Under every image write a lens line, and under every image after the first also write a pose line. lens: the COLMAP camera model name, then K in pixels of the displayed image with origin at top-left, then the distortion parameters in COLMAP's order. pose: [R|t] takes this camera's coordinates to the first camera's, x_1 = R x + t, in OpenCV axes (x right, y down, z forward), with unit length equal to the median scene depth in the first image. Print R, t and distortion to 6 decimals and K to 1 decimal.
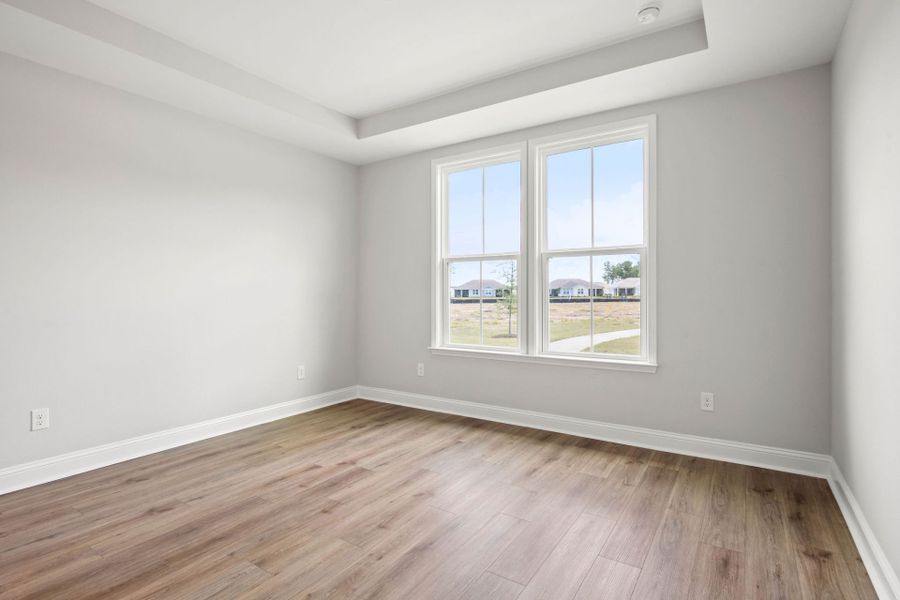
lens RADIAL K [[444.0, 0, 446.5], [0, 444.0, 296.8], [0, 0, 1]] dist [0.006615, 0.002167]
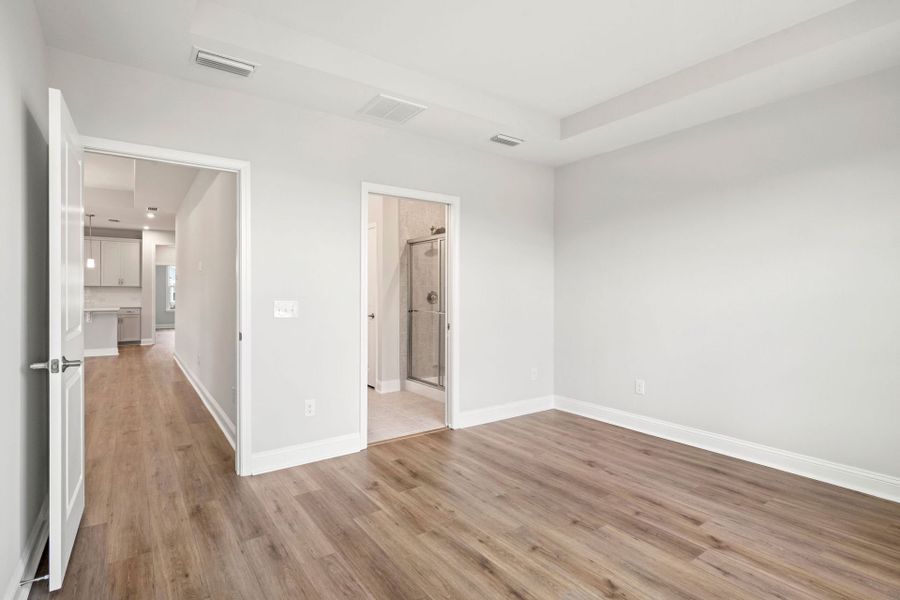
lens RADIAL K [[444.0, 0, 451.4], [0, 444.0, 298.9], [0, 0, 1]] dist [0.006615, 0.002167]
pose [[-0.348970, 0.008625, -0.937094, 0.510440], [-0.006130, 0.999915, 0.011486, -0.019380], [0.937114, 0.009752, -0.348887, 0.728190]]
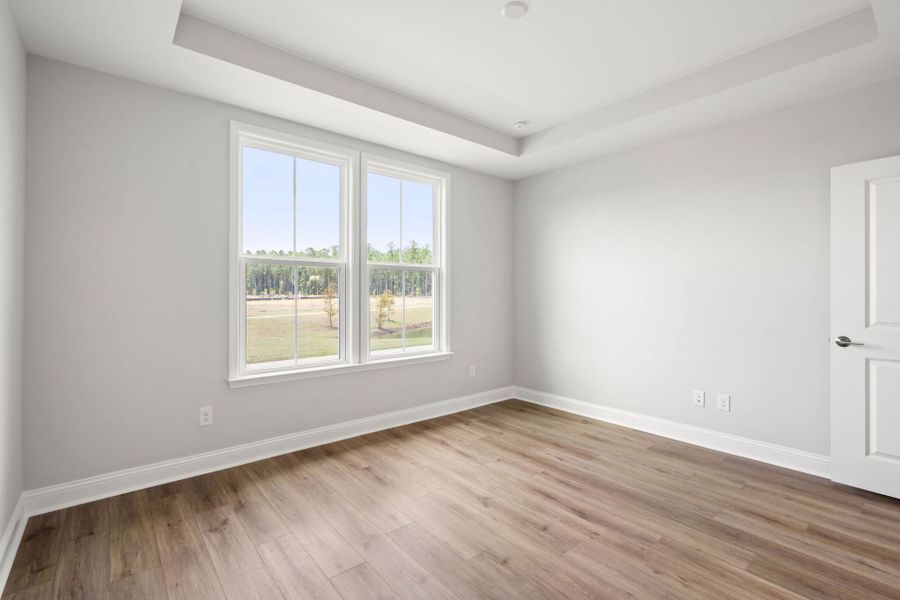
lens RADIAL K [[421.3, 0, 455.4], [0, 421.3, 296.9], [0, 0, 1]] dist [0.001071, 0.000483]
pose [[0.269679, -0.004211, 0.962941, -0.747510], [0.006477, 0.999976, 0.002559, -0.025087], [-0.962928, 0.005547, 0.269700, 0.586226]]
